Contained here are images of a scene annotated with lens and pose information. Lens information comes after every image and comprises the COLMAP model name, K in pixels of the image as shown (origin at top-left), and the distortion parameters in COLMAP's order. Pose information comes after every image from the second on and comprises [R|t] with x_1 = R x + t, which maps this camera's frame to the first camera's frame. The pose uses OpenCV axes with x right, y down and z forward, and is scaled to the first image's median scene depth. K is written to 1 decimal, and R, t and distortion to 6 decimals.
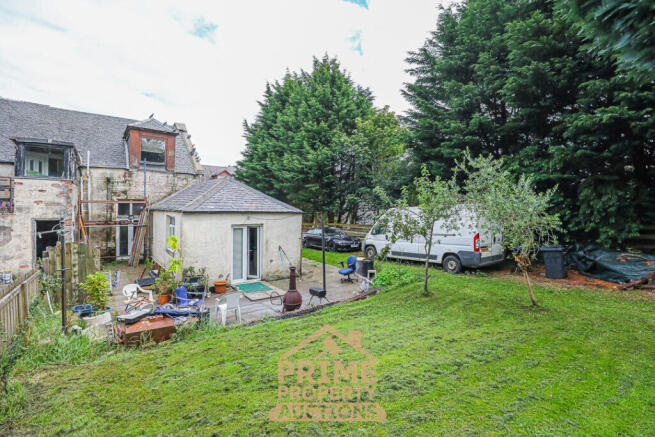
lens RADIAL K [[299.0, 0, 327.5], [0, 299.0, 218.5], [0, 0, 1]] dist [-0.003193, -0.000541]
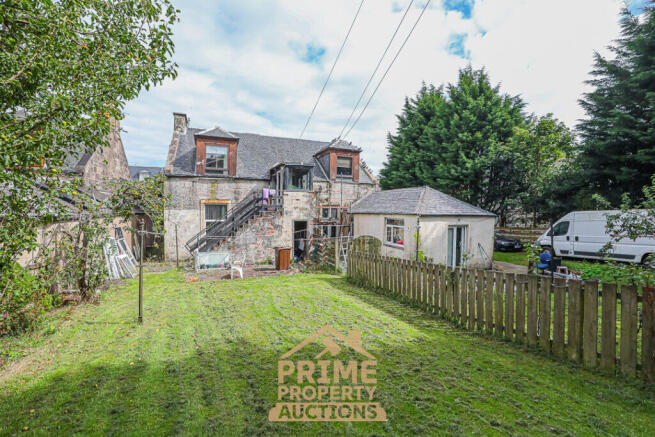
lens RADIAL K [[305.7, 0, 316.6], [0, 305.7, 228.1], [0, 0, 1]] dist [-0.001039, -0.000662]
pose [[0.971433, 0.011394, -0.237040, -0.335947], [-0.006996, 0.999788, 0.019385, 0.007091], [0.237211, -0.017173, 0.971306, -0.236269]]
